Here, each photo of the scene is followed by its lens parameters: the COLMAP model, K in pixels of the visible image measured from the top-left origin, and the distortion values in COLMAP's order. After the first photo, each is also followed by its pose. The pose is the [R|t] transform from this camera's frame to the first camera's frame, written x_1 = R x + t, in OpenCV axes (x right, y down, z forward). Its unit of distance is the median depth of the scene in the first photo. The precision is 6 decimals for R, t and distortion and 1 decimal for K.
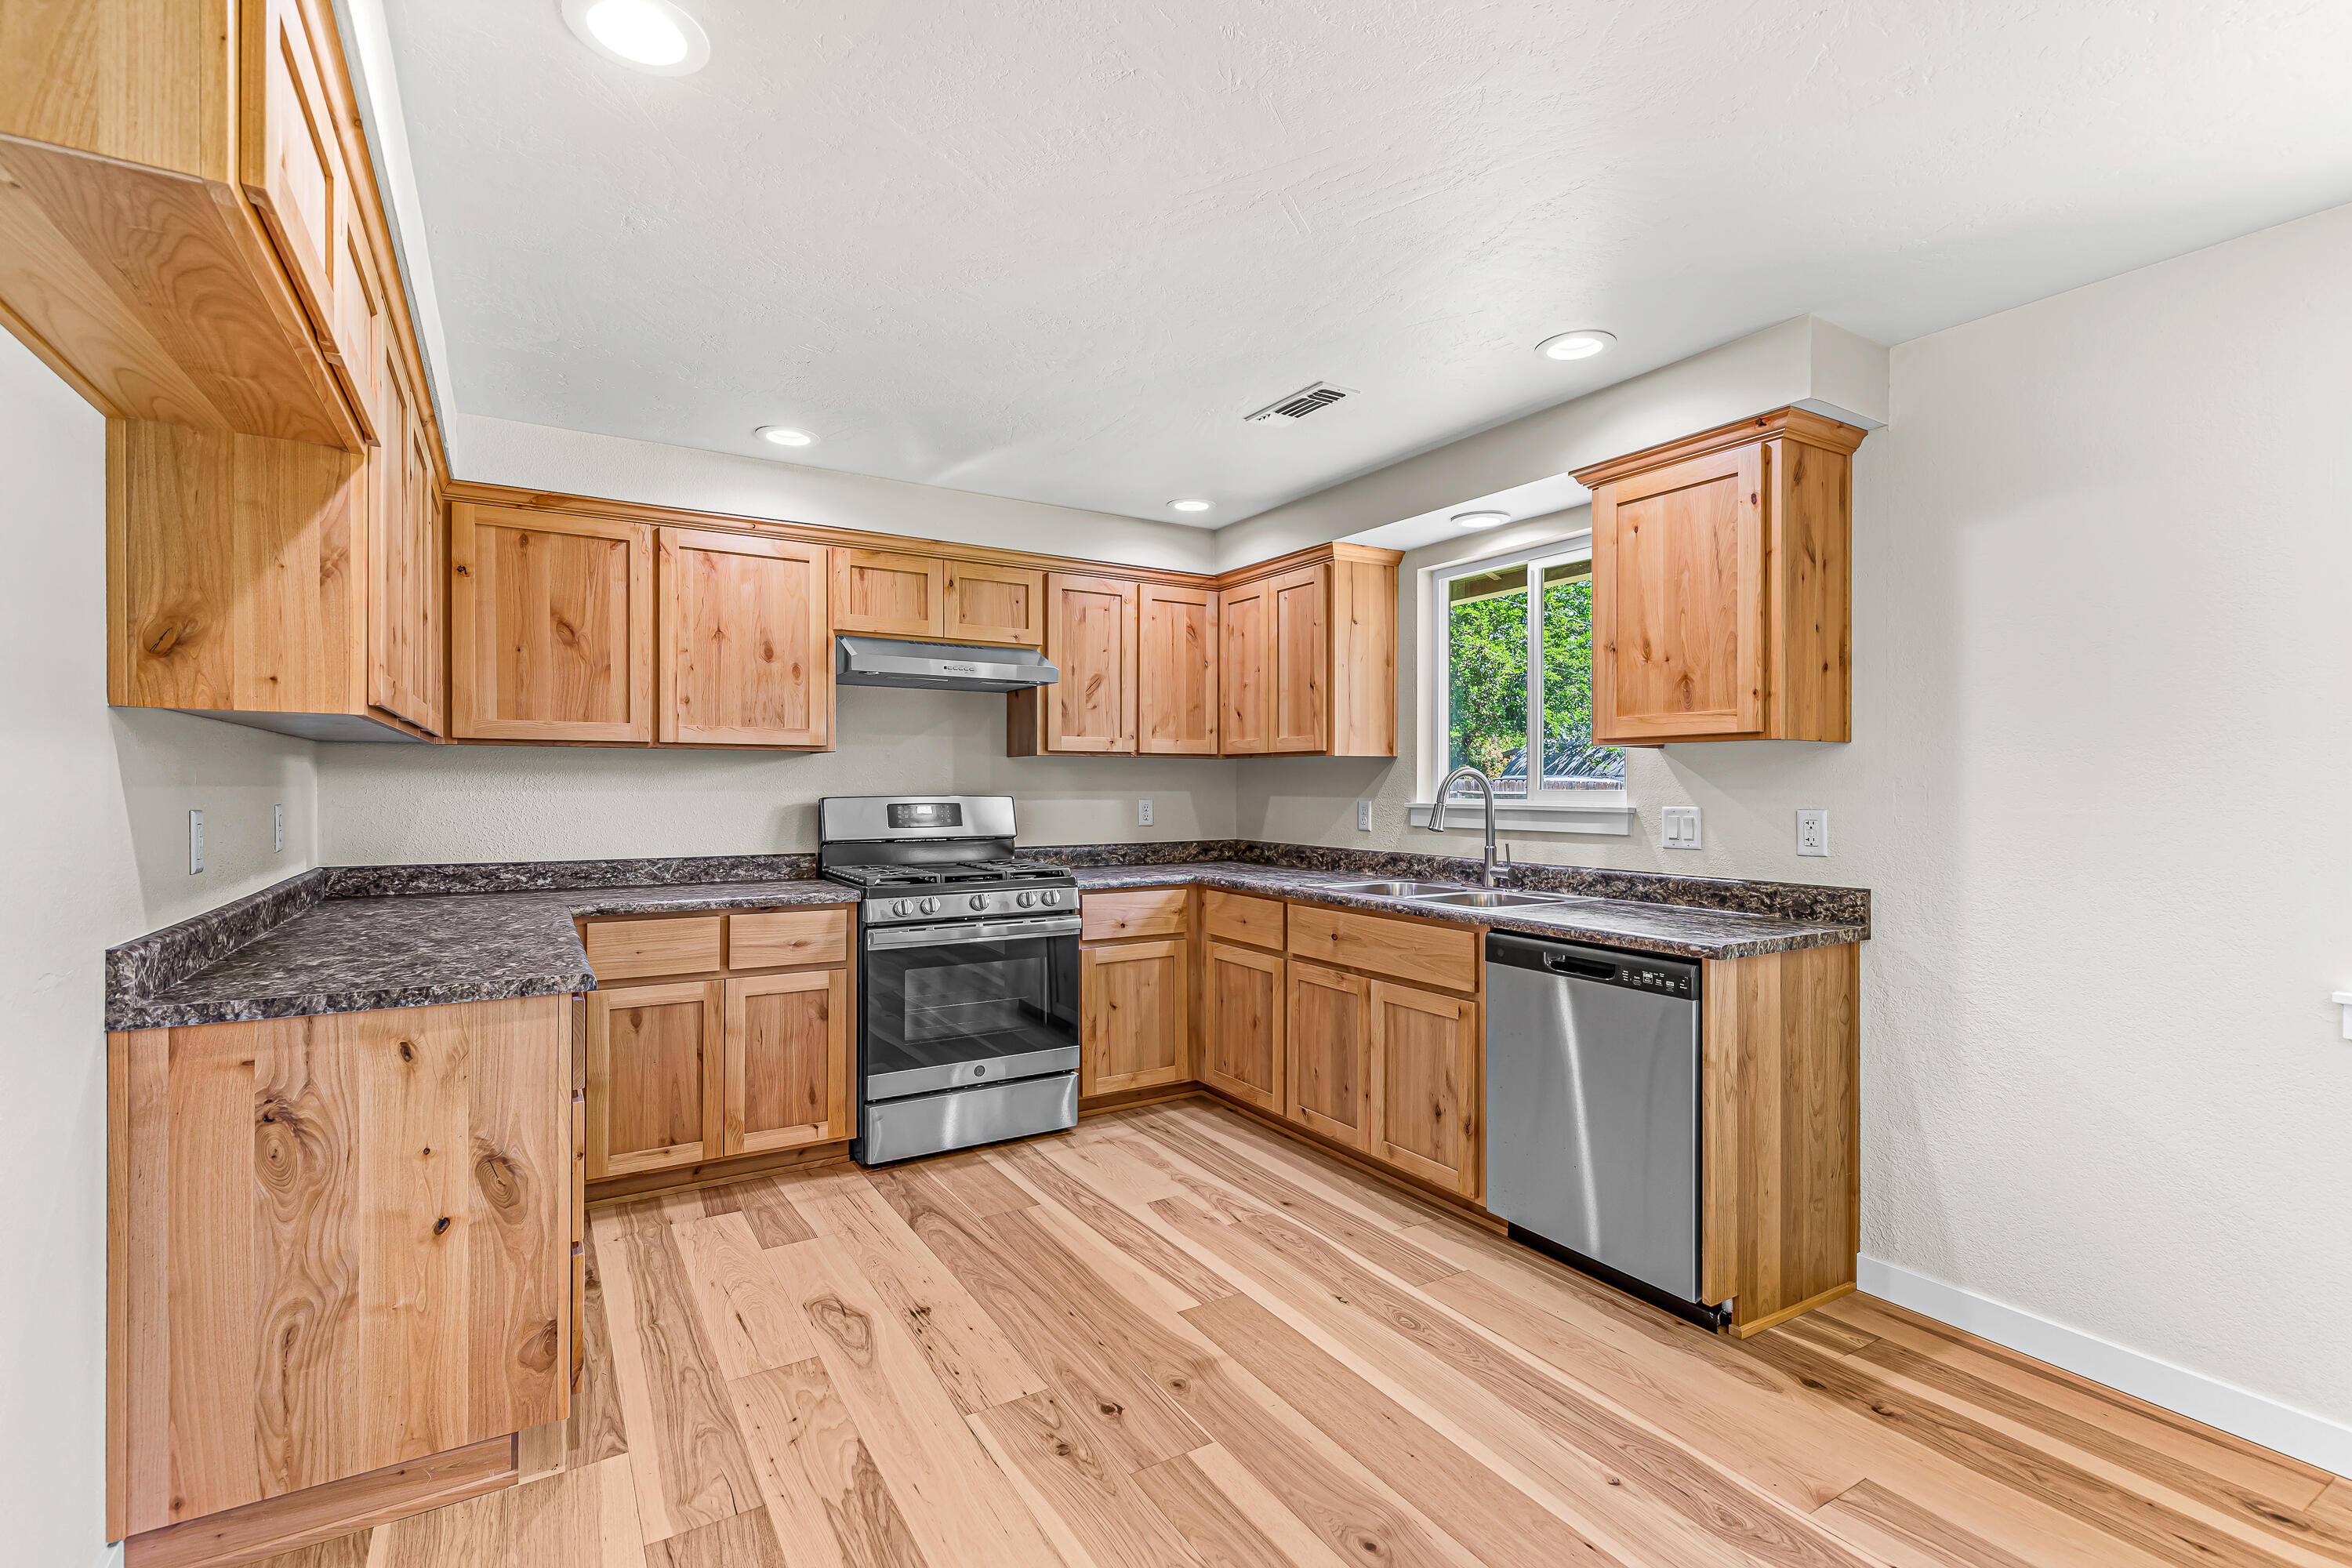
lens RADIAL K [[1051.7, 0, 1168.7], [0, 1051.7, 789.4], [0, 0, 1]] dist [0.012756, -0.002158]
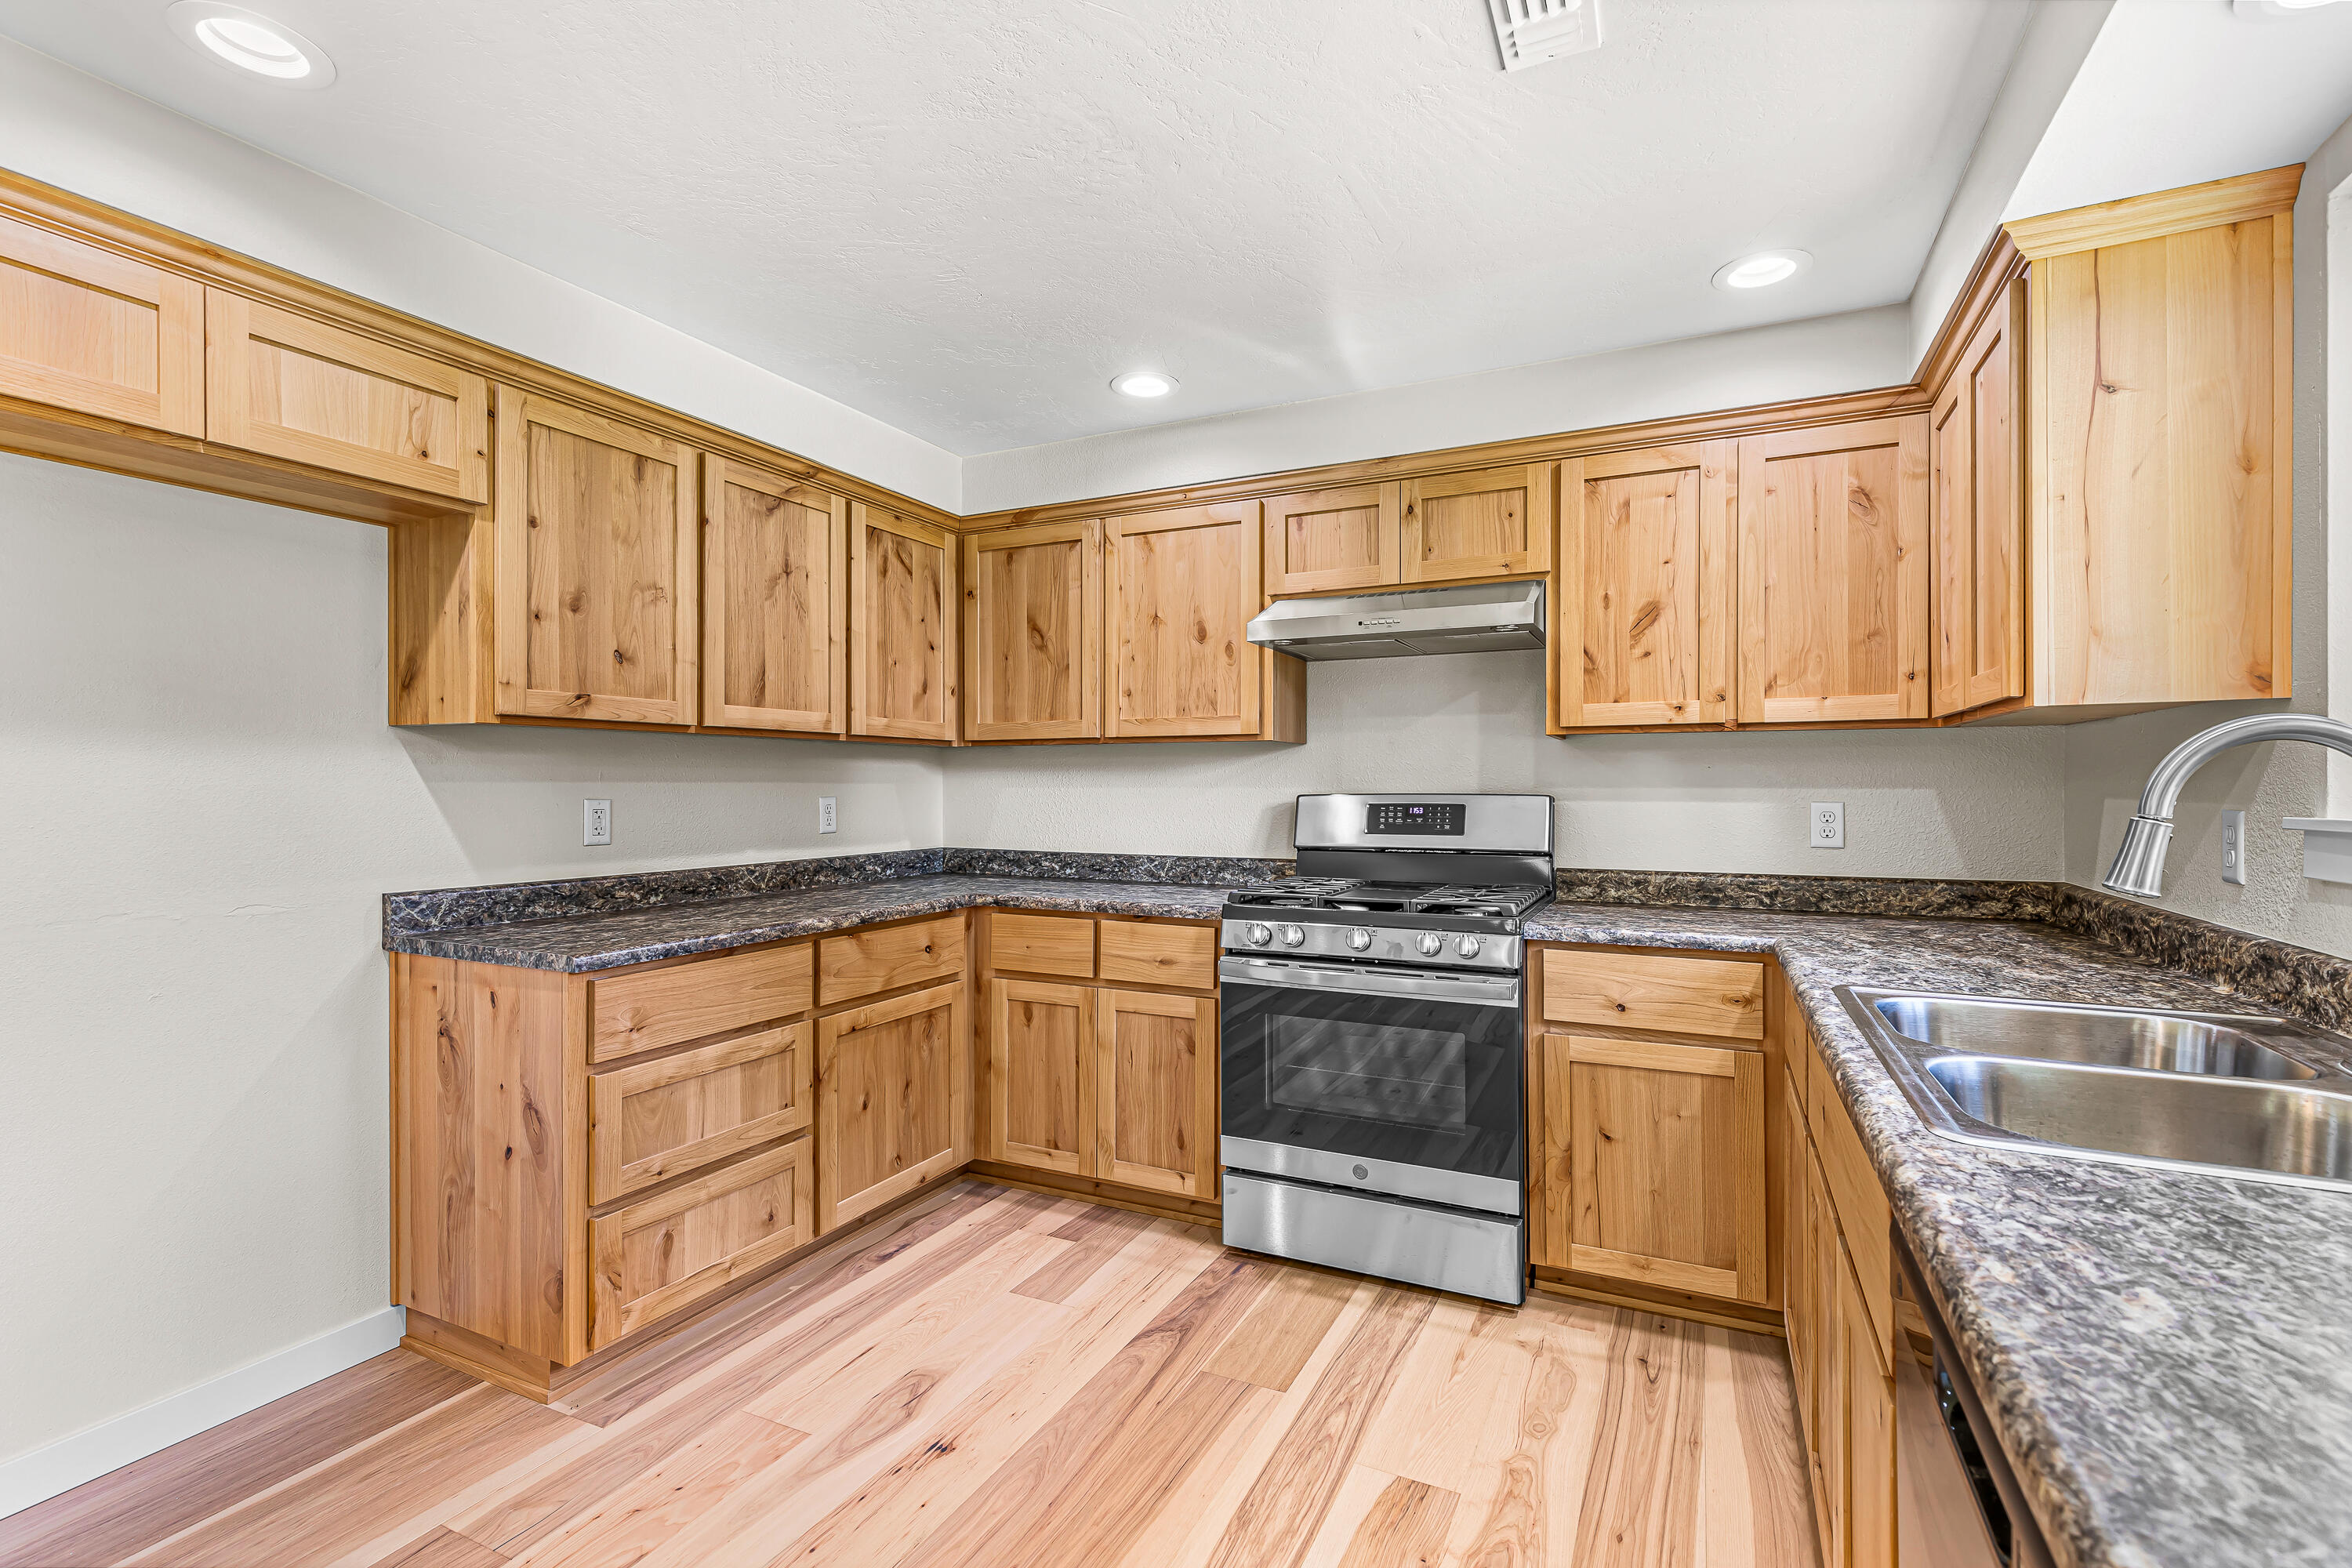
lens RADIAL K [[1051.7, 0, 1228.5], [0, 1051.7, 787.7], [0, 0, 1]] dist [0.012756, -0.002158]
pose [[0.549283, -0.000586, -0.835636, 0.402886], [-0.000941, 0.999999, -0.001320, 0.003477], [0.835636, 0.001512, 0.549282, 0.557647]]
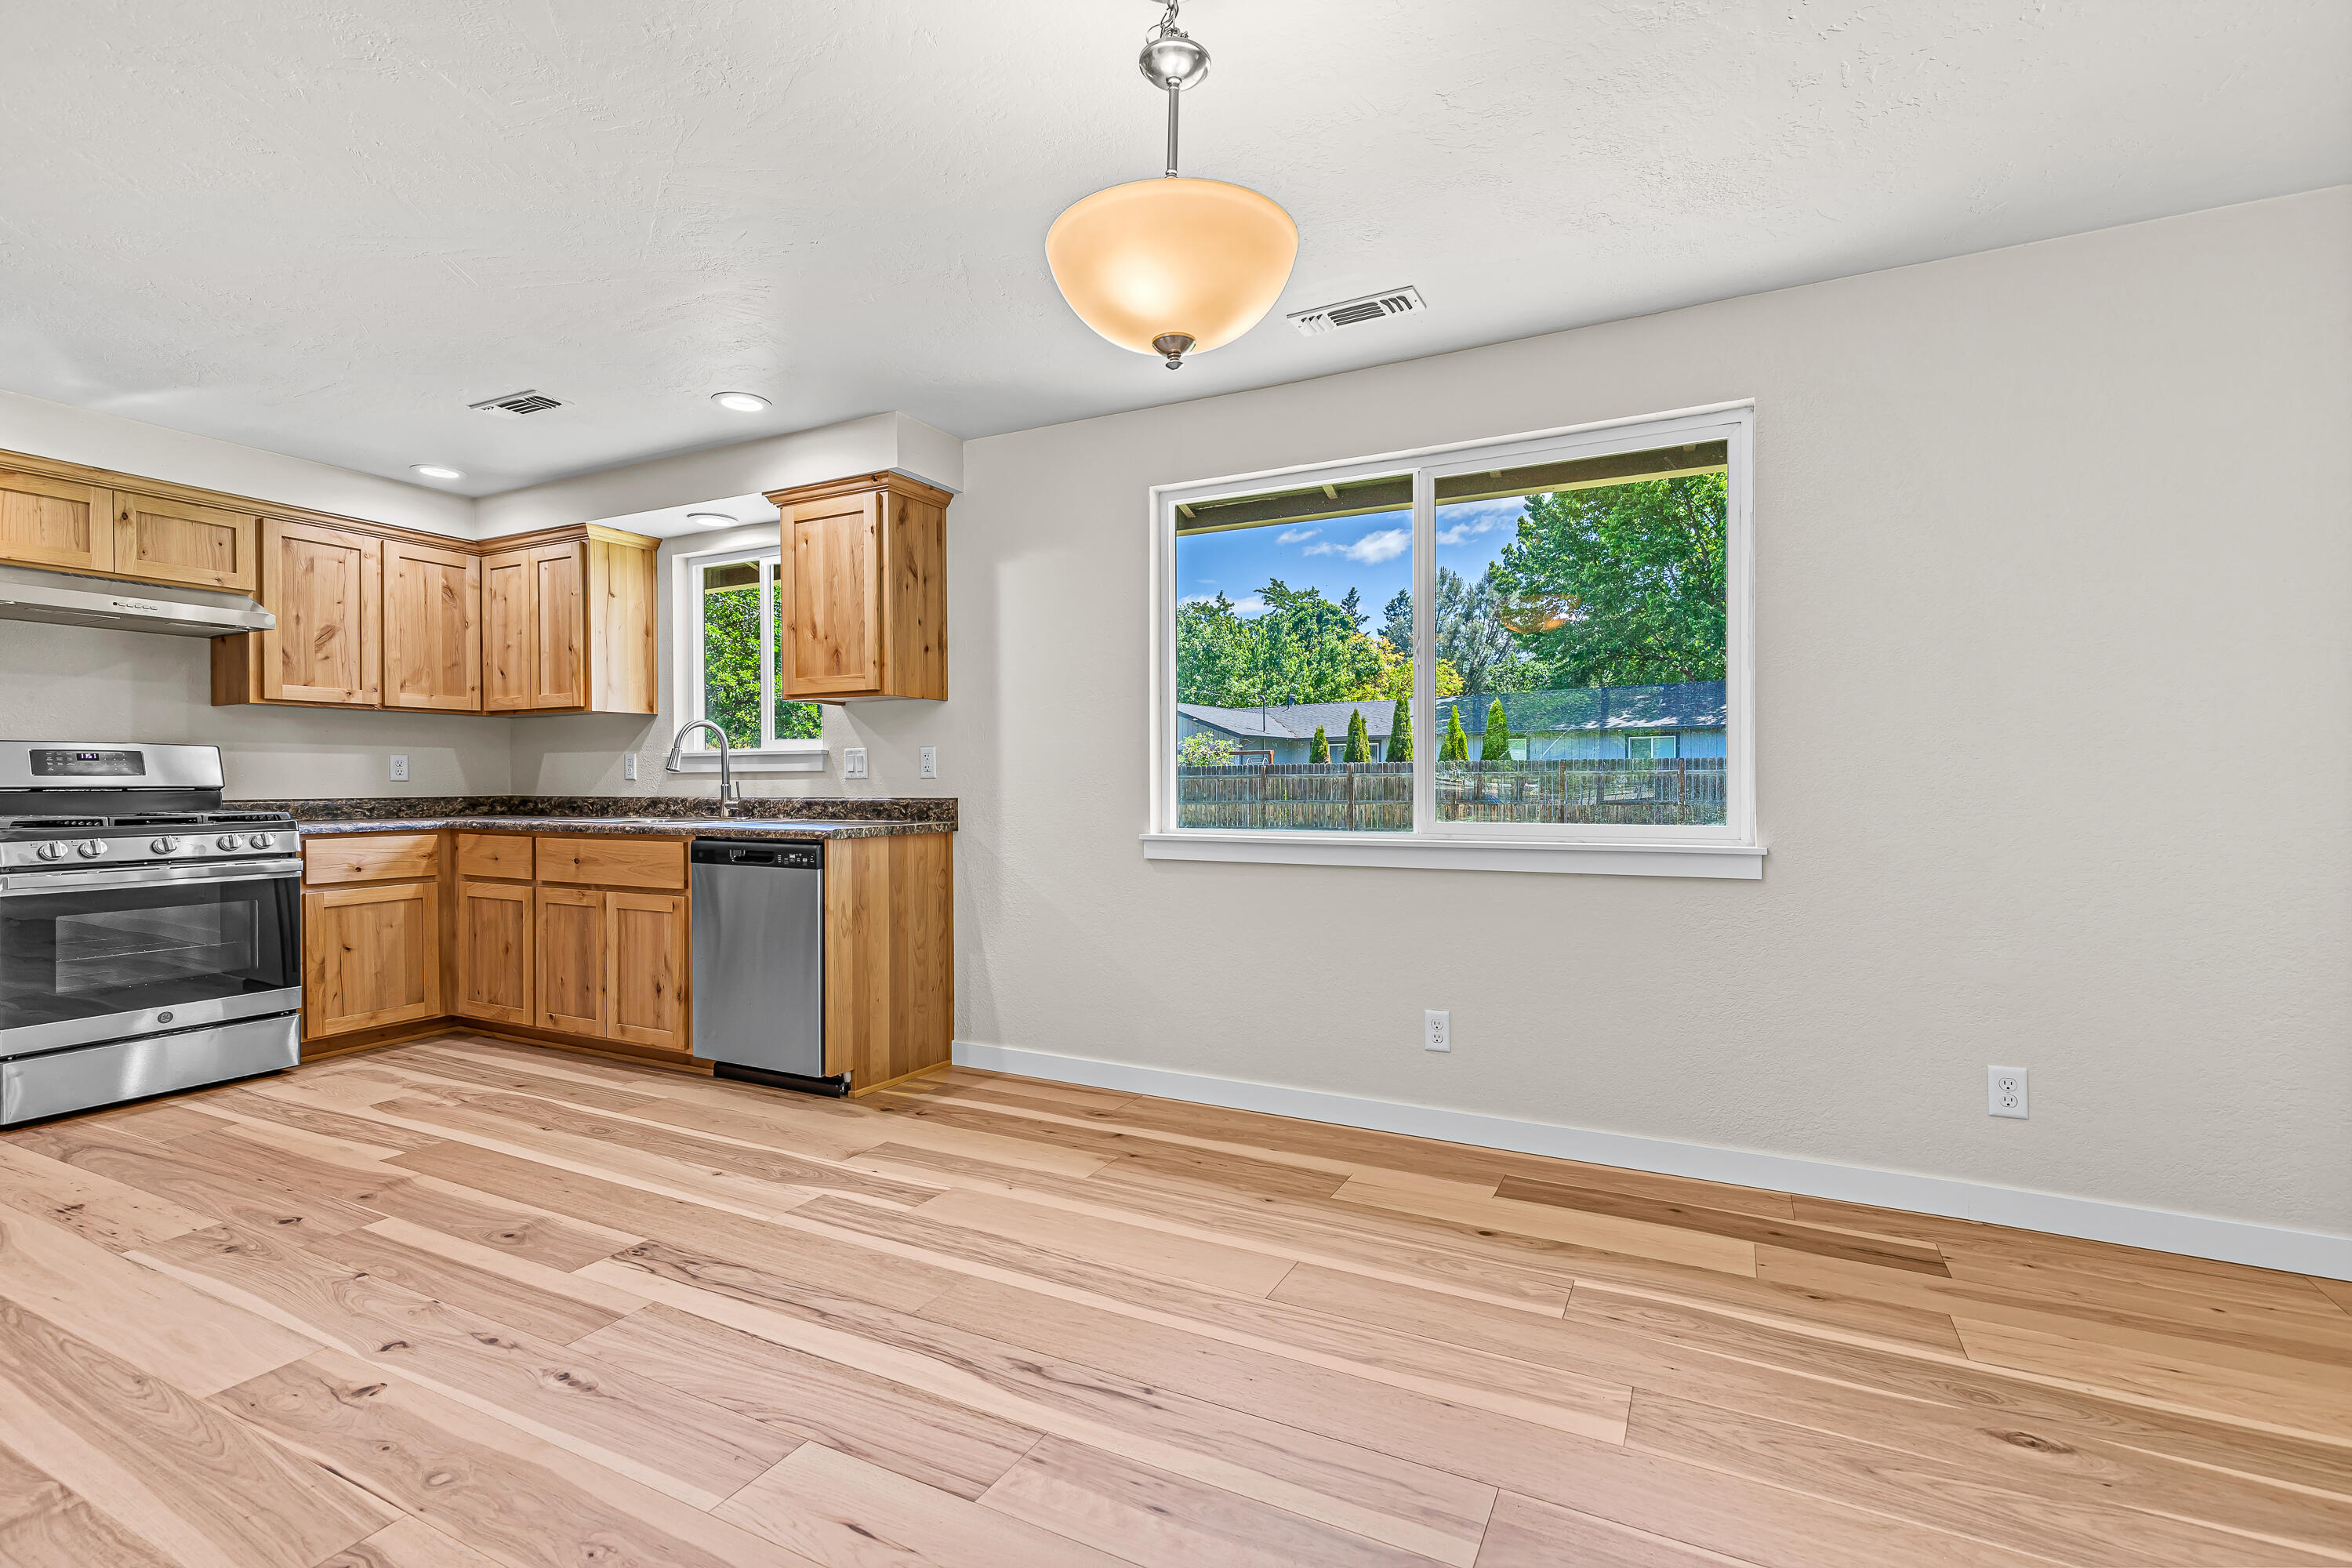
lens RADIAL K [[1051.7, 0, 1166.4], [0, 1051.7, 782.2], [0, 0, 1]] dist [0.012756, -0.002158]
pose [[0.853496, -0.006471, 0.521060, 0.108568], [0.008732, 0.999960, -0.001885, 0.062253], [-0.521027, 0.006159, 0.853518, -0.352912]]
